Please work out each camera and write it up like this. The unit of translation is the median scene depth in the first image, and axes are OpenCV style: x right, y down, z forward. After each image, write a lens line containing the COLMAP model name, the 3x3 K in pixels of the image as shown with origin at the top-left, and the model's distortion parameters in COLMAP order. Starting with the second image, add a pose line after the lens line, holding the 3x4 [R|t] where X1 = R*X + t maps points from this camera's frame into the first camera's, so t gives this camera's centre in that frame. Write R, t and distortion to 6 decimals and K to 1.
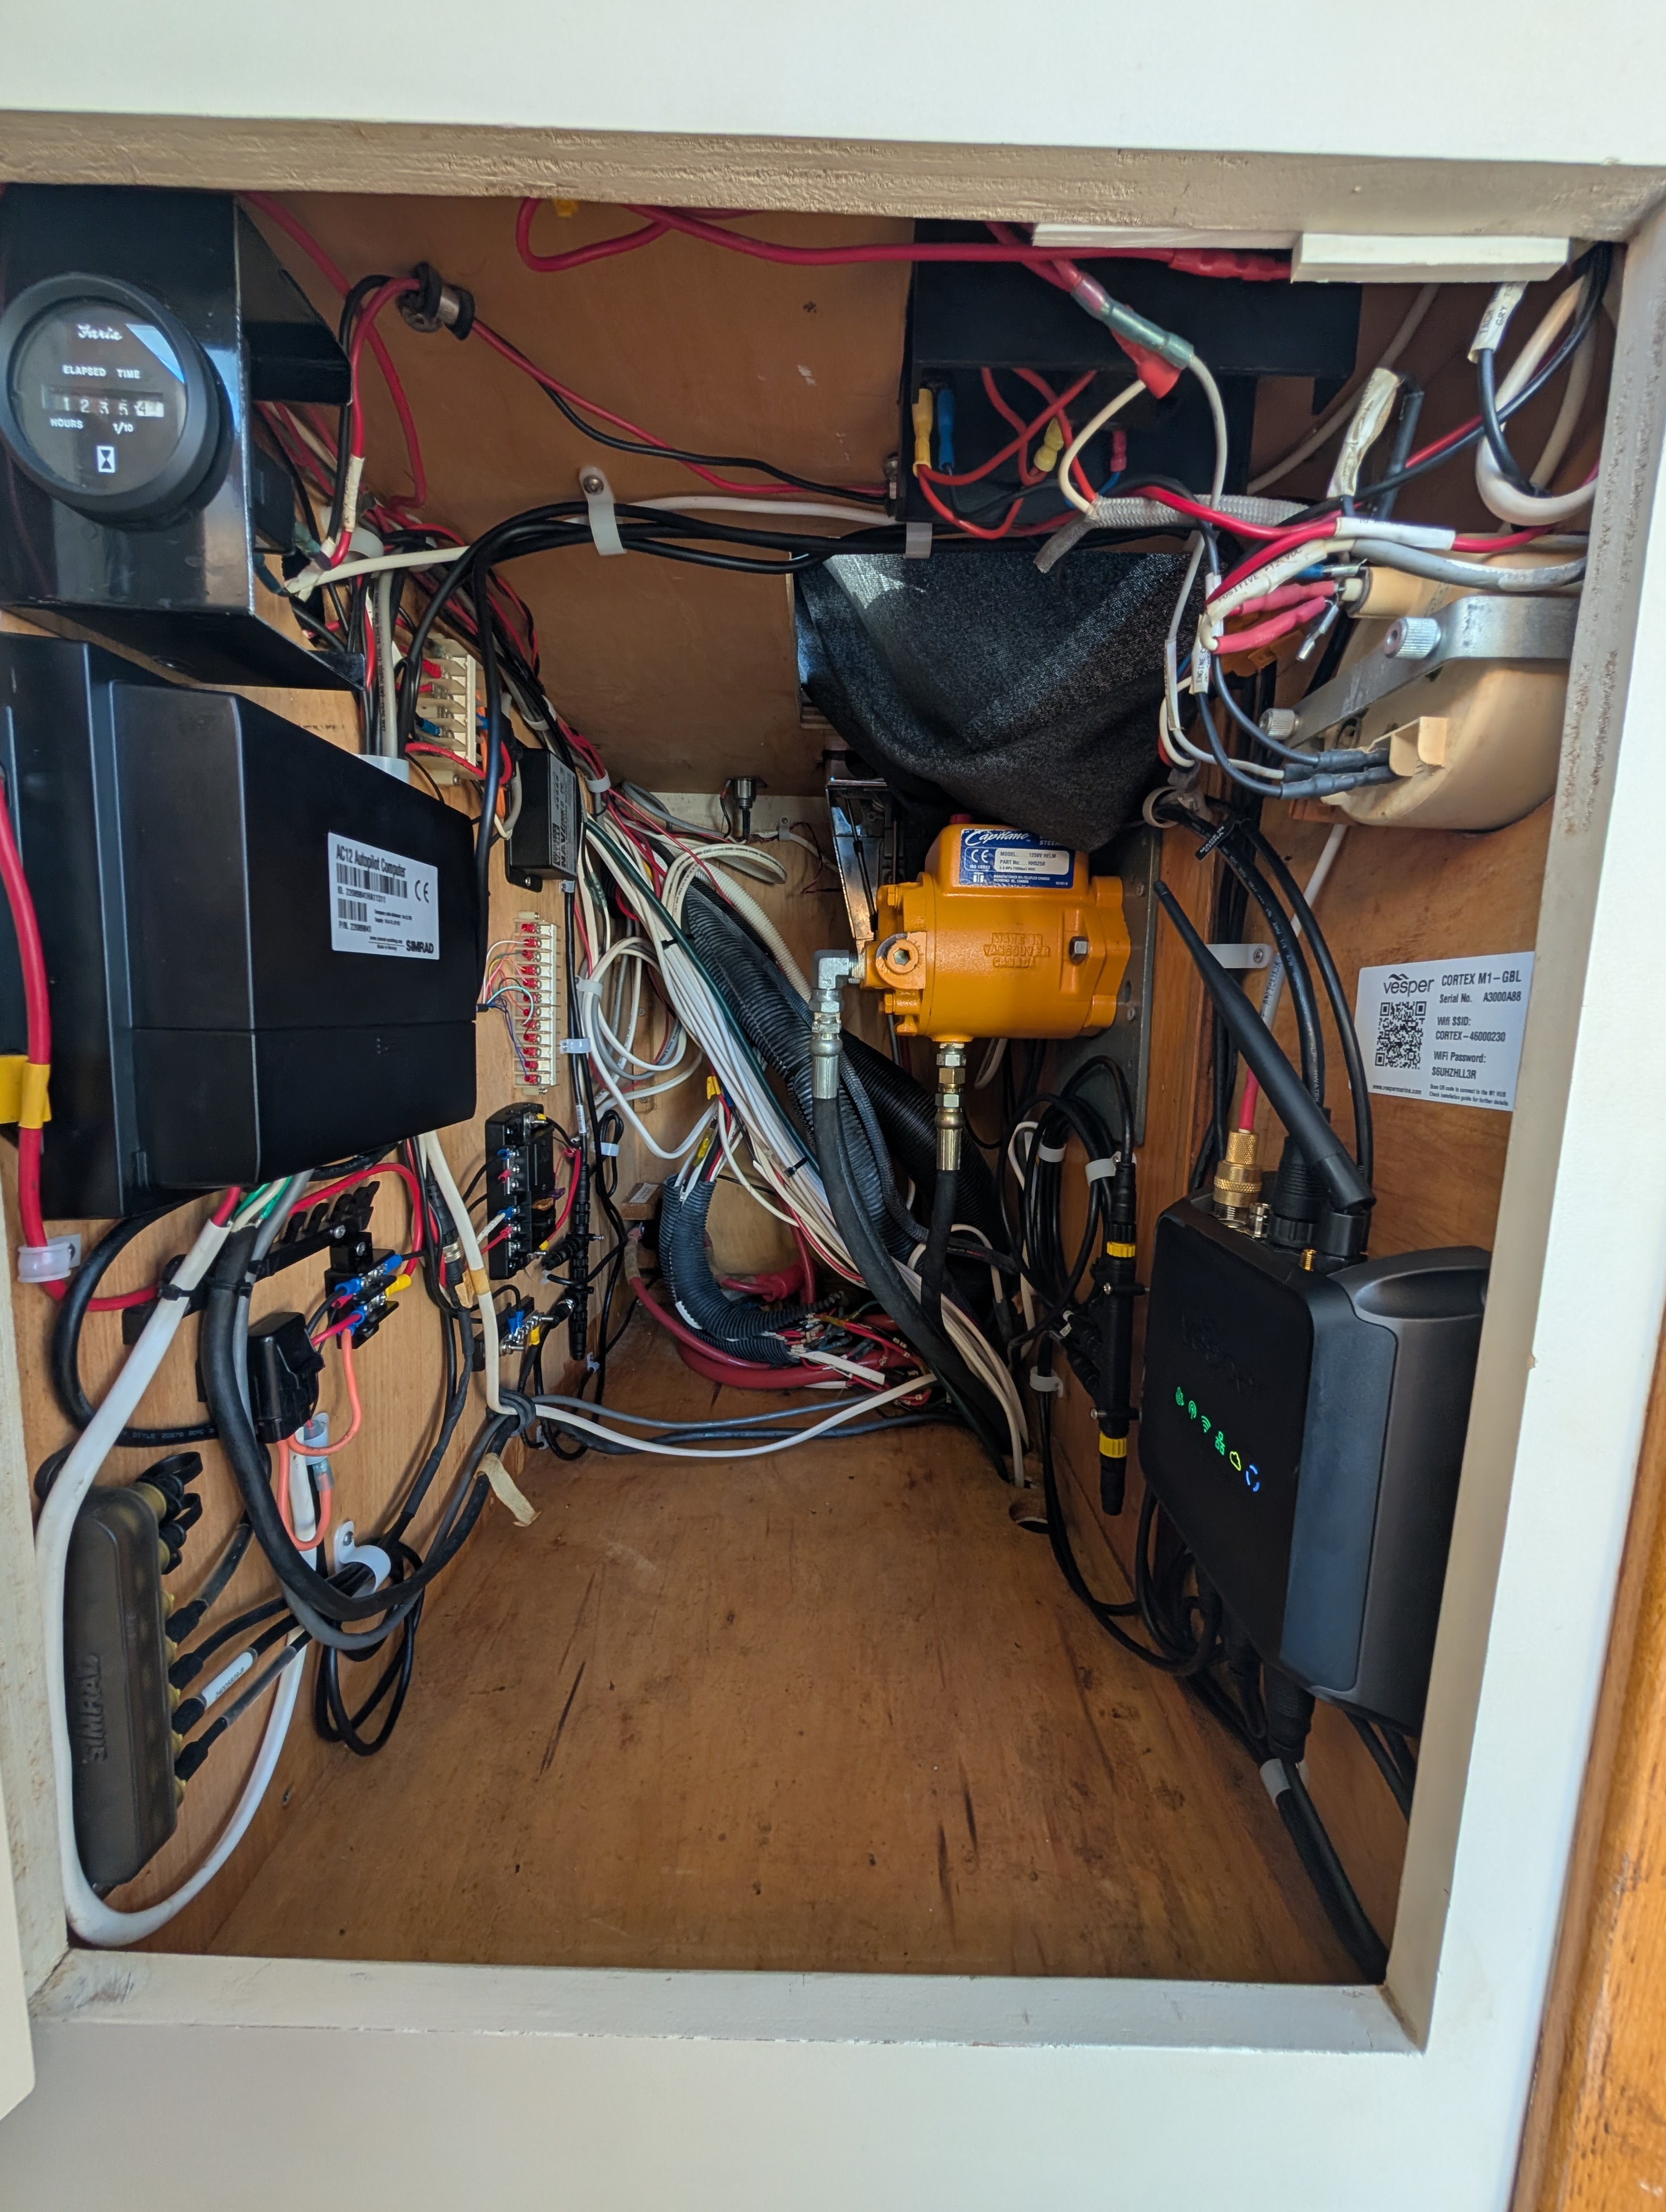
lens RADIAL K [[833.9, 0, 833.0], [0, 833.9, 1106.0], [0, 0, 1]] dist [-0.000049, 0.000146]
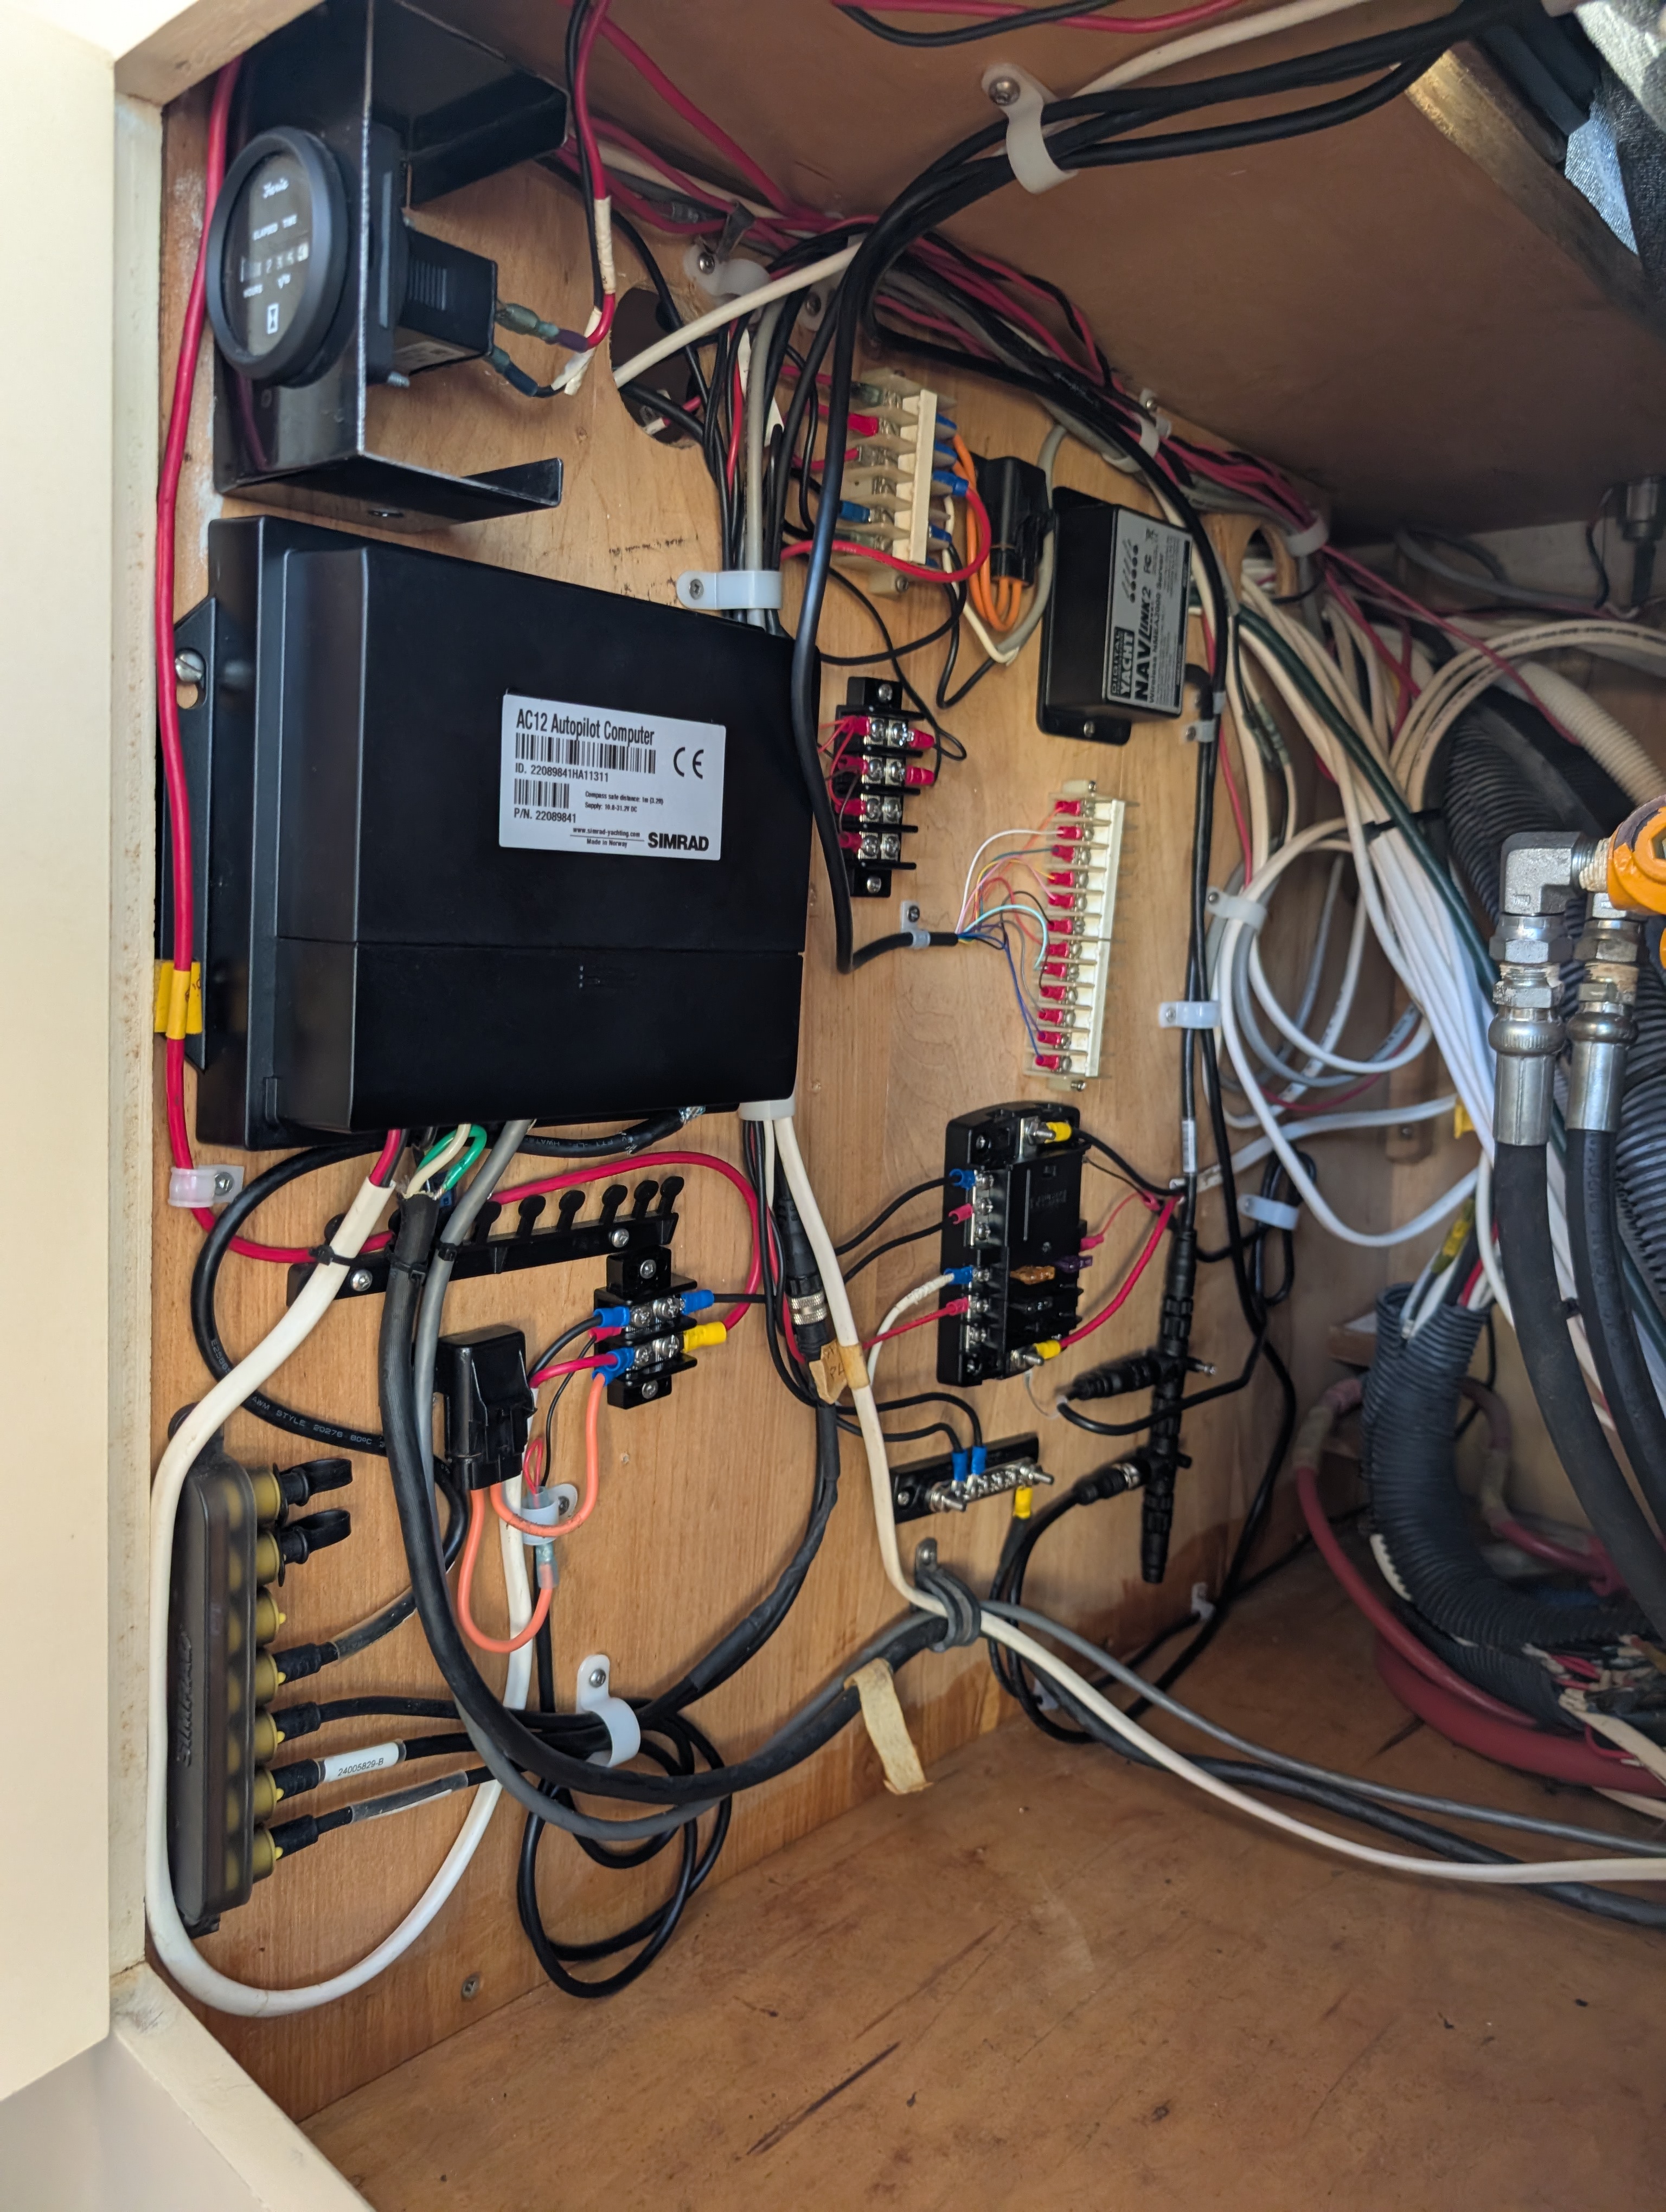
lens RADIAL K [[1606.5, 0, 833.8], [0, 1606.5, 1067.0], [0, 0, 1]] dist [0.036176, -0.054058]
pose [[0.742420, 0.076474, -0.665555, 0.427533], [-0.109849, 0.993913, -0.008333, -0.003976], [0.660867, 0.079297, 0.746302, 0.075115]]
